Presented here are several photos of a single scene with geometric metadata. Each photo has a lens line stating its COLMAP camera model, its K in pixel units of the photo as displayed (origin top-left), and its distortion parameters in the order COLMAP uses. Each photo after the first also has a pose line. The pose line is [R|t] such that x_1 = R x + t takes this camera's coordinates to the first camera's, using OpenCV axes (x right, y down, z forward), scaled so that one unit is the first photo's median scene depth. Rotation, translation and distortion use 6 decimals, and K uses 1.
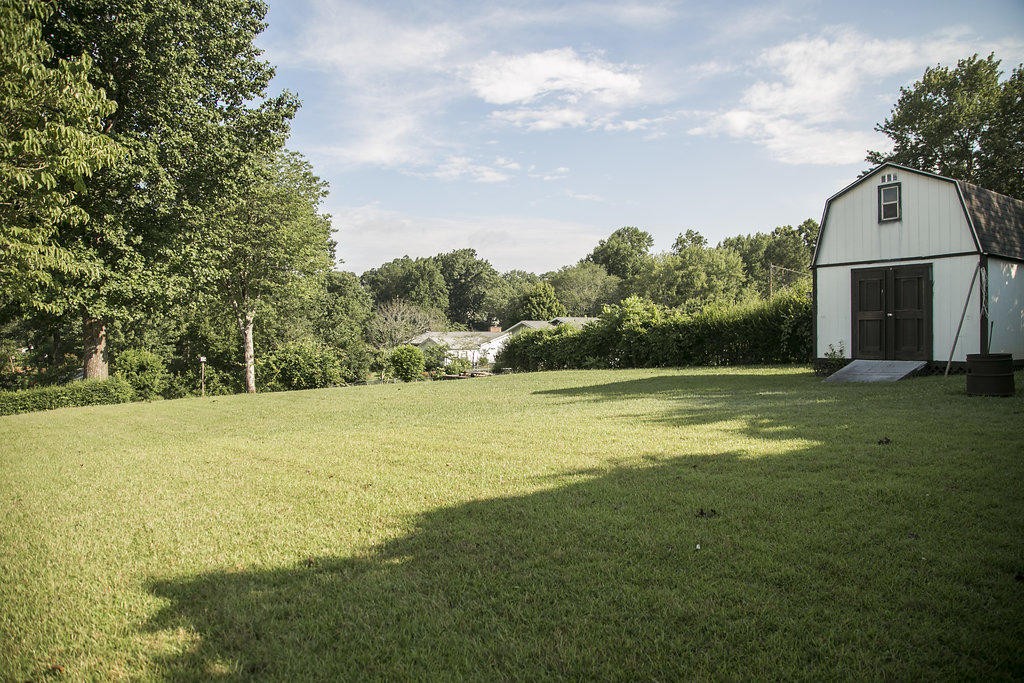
lens RADIAL K [[701.5, 0, 513.6], [0, 701.5, 343.8], [0, 0, 1]] dist [-0.091966, 0.037462]
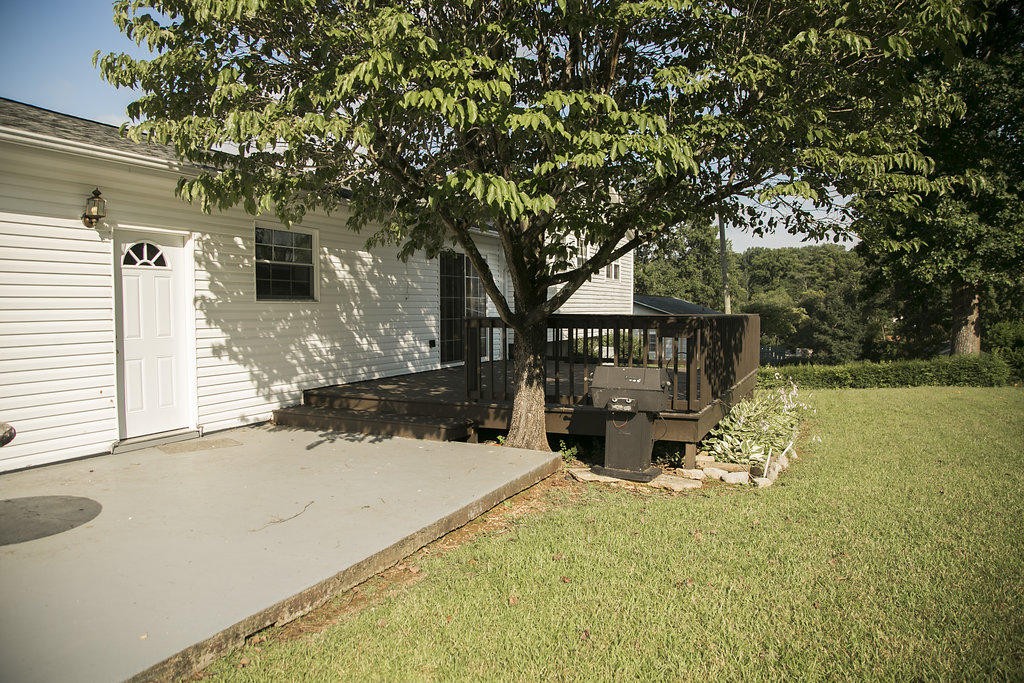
lens RADIAL K [[701.5, 0, 514.5], [0, 701.5, 346.4], [0, 0, 1]] dist [-0.091966, 0.037462]
pose [[0.420757, 0.051392, -0.905716, -0.083194], [-0.008942, 0.998581, 0.052507, 0.001083], [0.907129, -0.013994, 0.420620, 0.130923]]
